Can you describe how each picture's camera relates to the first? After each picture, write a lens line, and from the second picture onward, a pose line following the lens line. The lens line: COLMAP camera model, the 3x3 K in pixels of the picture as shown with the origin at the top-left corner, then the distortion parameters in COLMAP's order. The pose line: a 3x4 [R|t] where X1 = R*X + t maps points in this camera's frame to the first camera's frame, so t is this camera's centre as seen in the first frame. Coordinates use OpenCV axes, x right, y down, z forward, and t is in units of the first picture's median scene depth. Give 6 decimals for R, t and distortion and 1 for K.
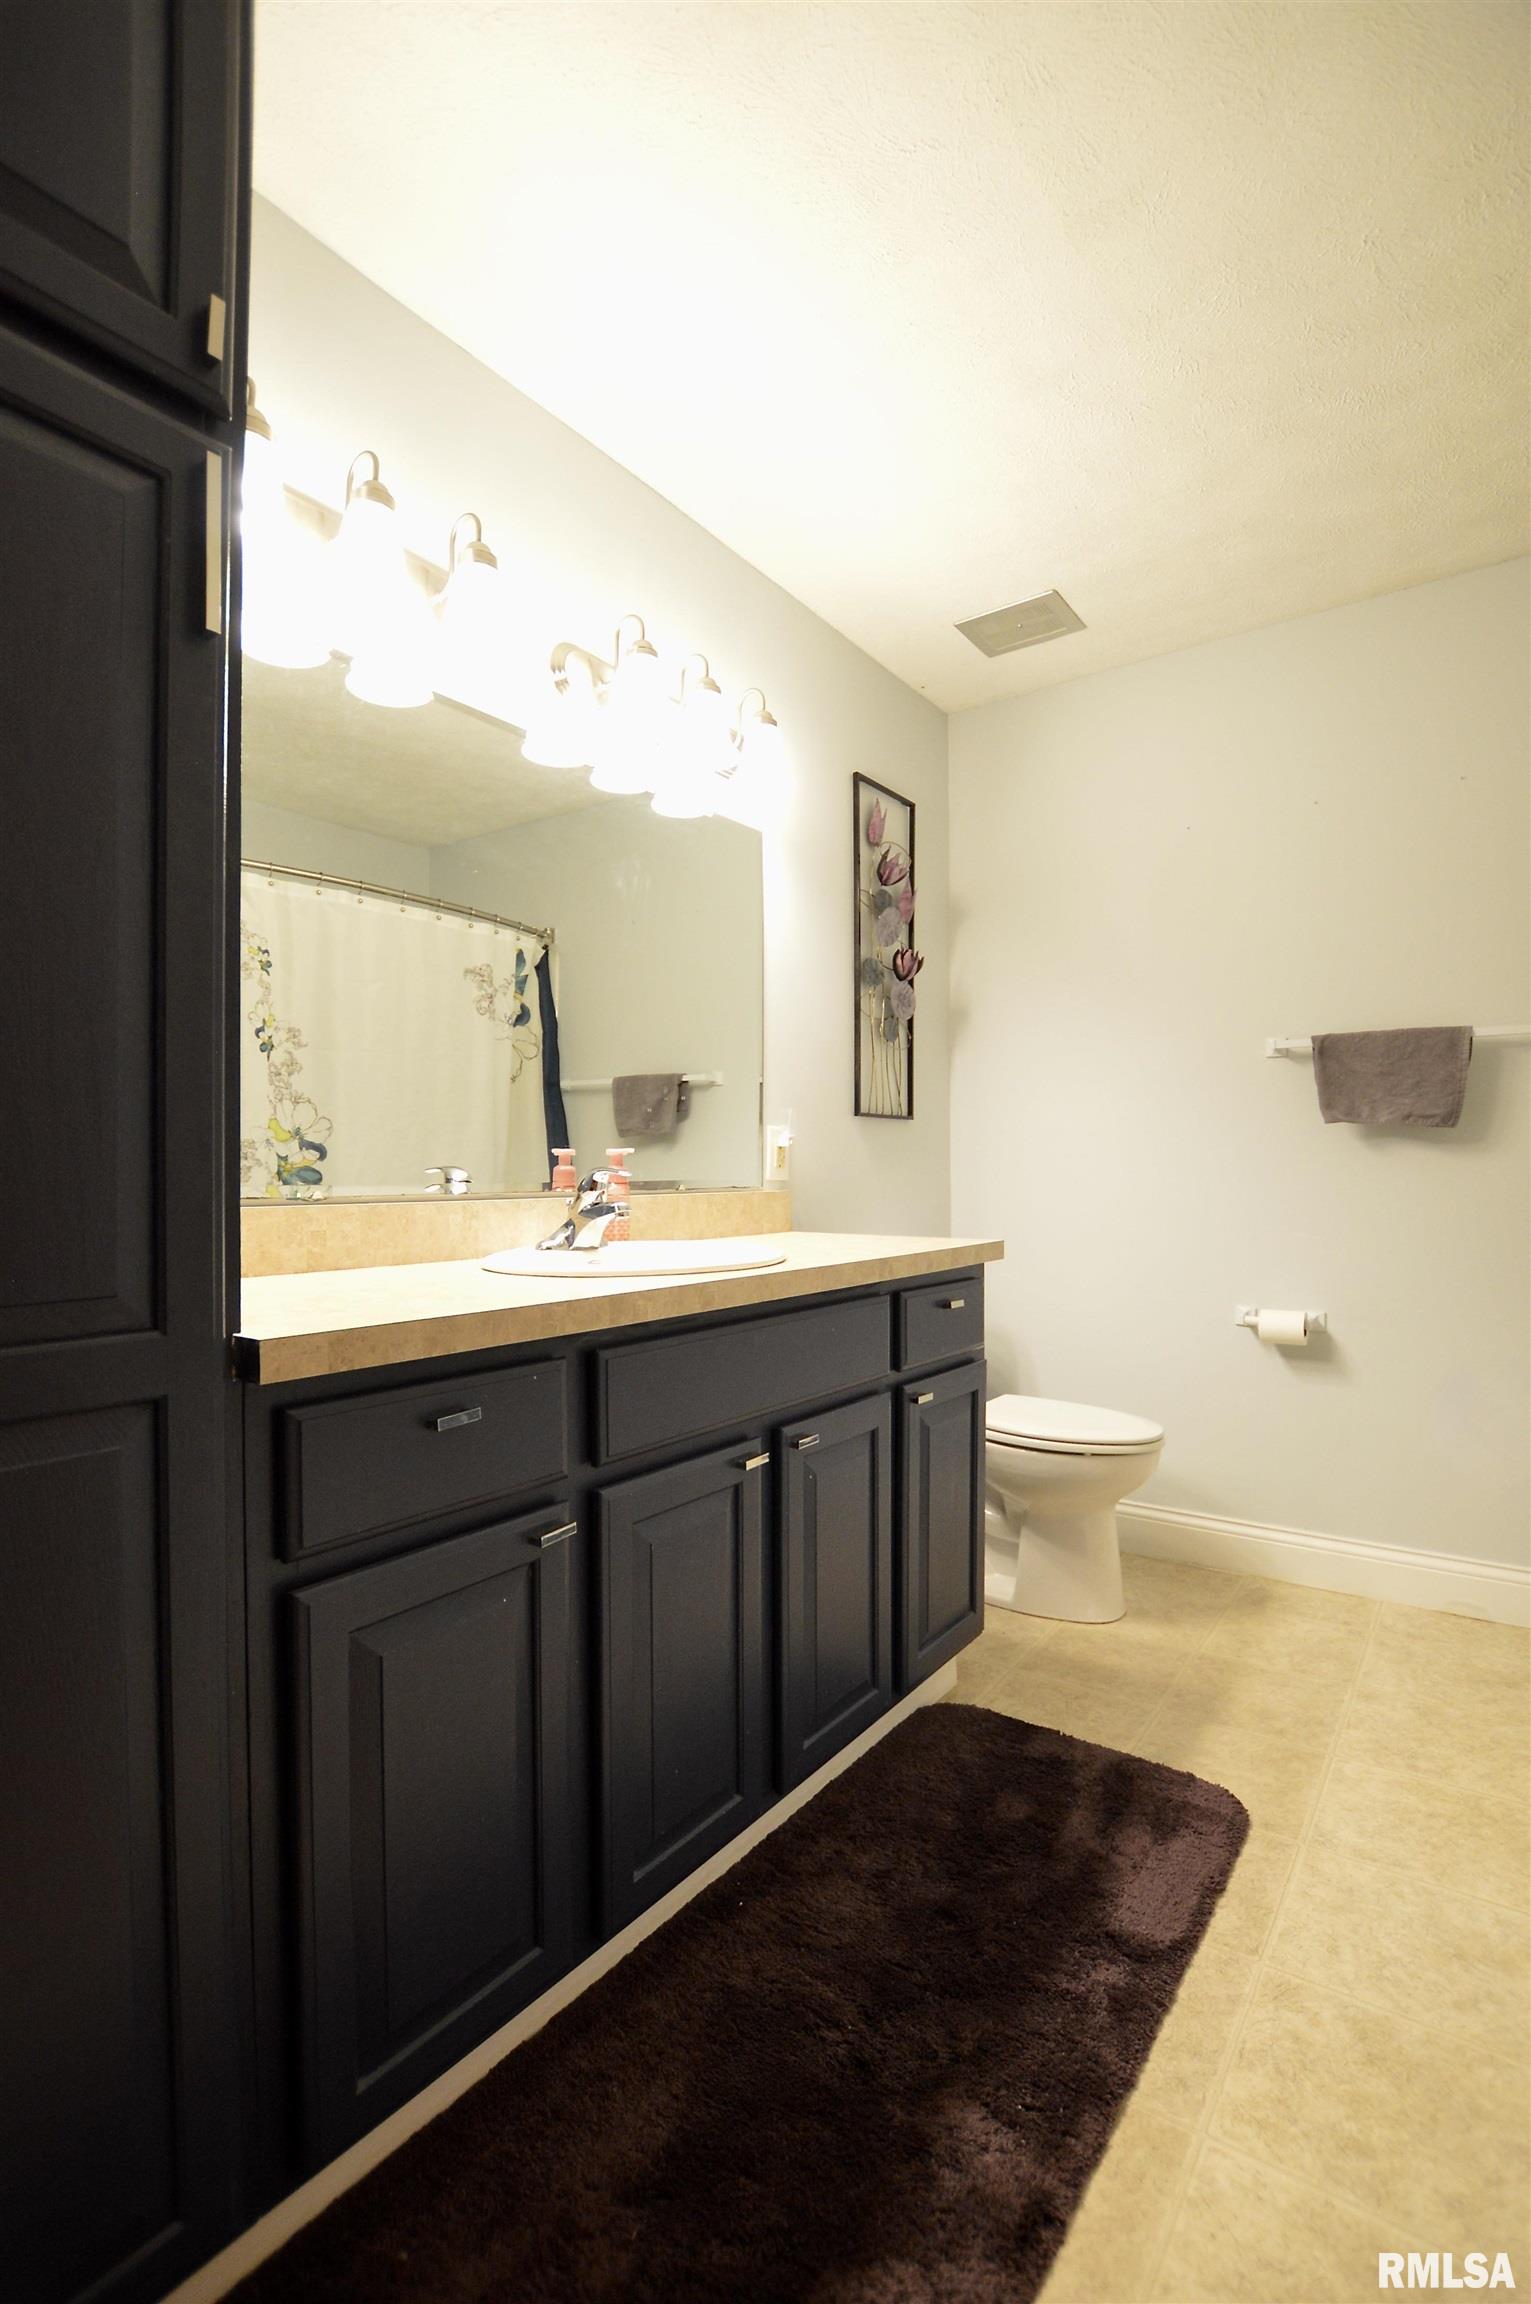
lens RADIAL K [[1028.7, 0, 737.5], [0, 1028.7, 1068.3], [0, 0, 1]] dist [-0.030355, 0.004739]
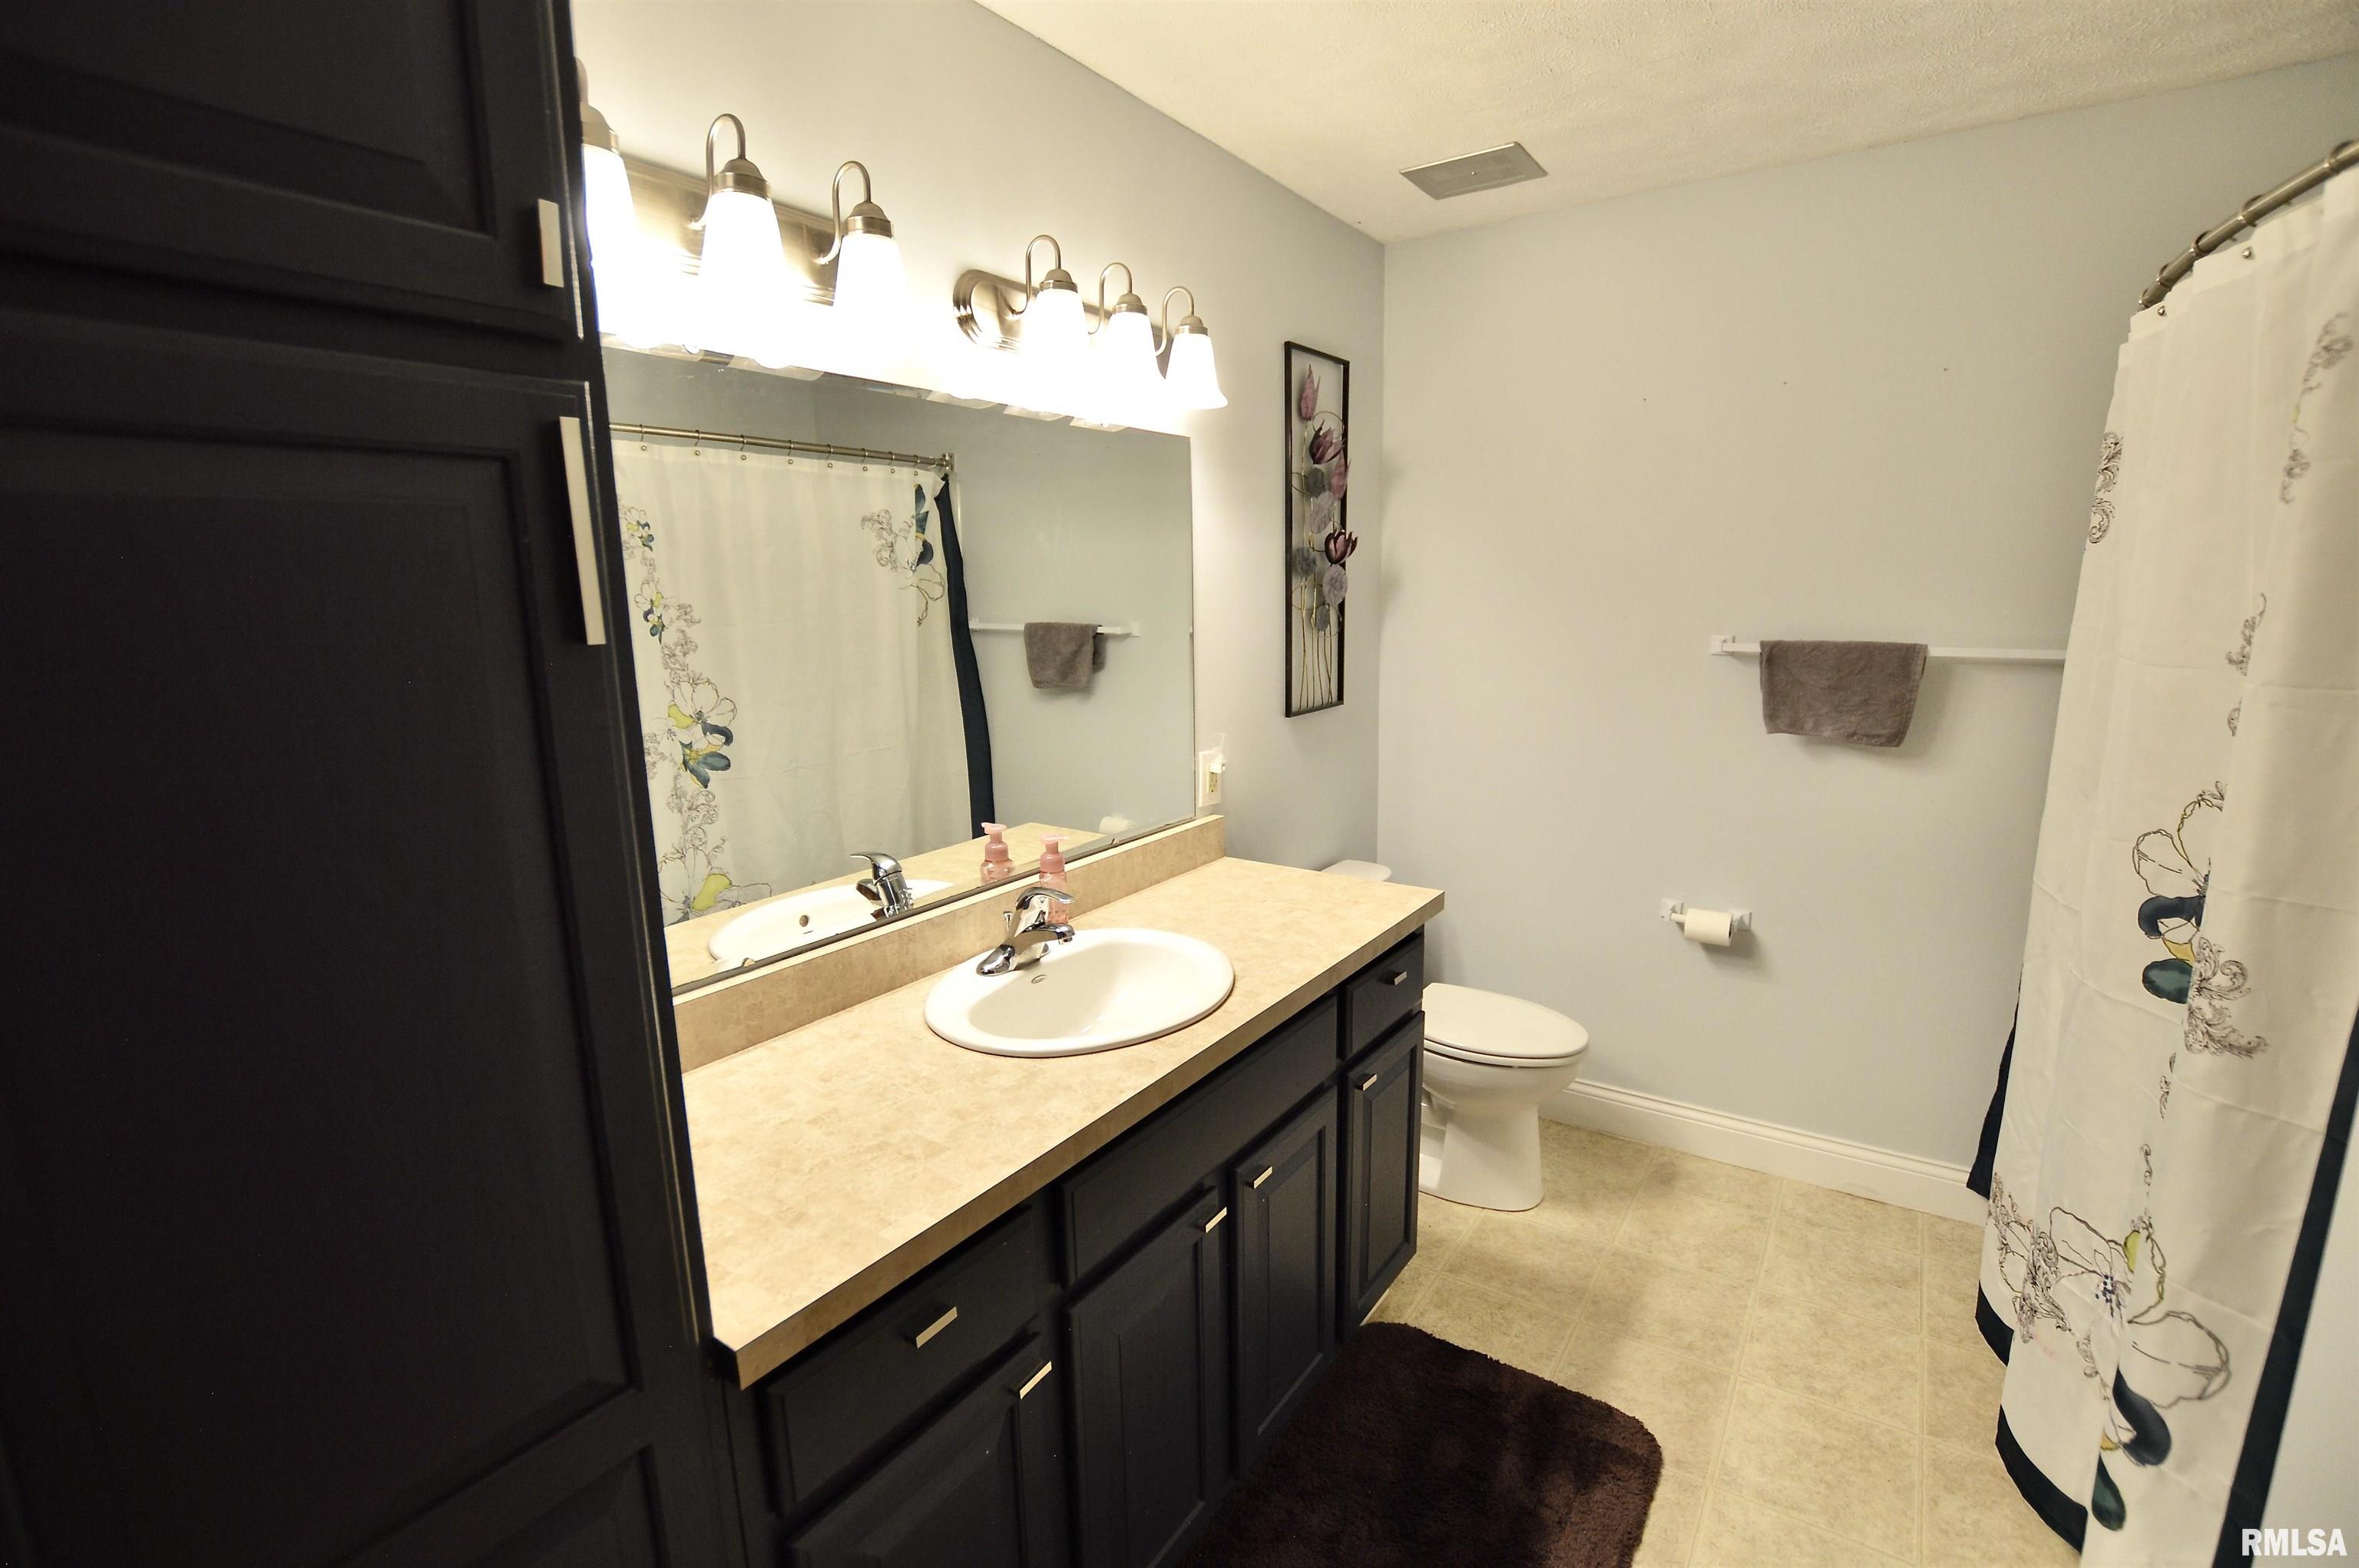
lens RADIAL K [[1053.2, 0, 1187.4], [0, 1053.2, 784.1], [0, 0, 1]] dist [-0.030355, 0.004739]
pose [[0.999271, -0.022367, 0.030923, -0.015101], [0.016211, 0.982295, 0.186636, -0.113881], [-0.034550, -0.185998, 0.981942, 0.029964]]
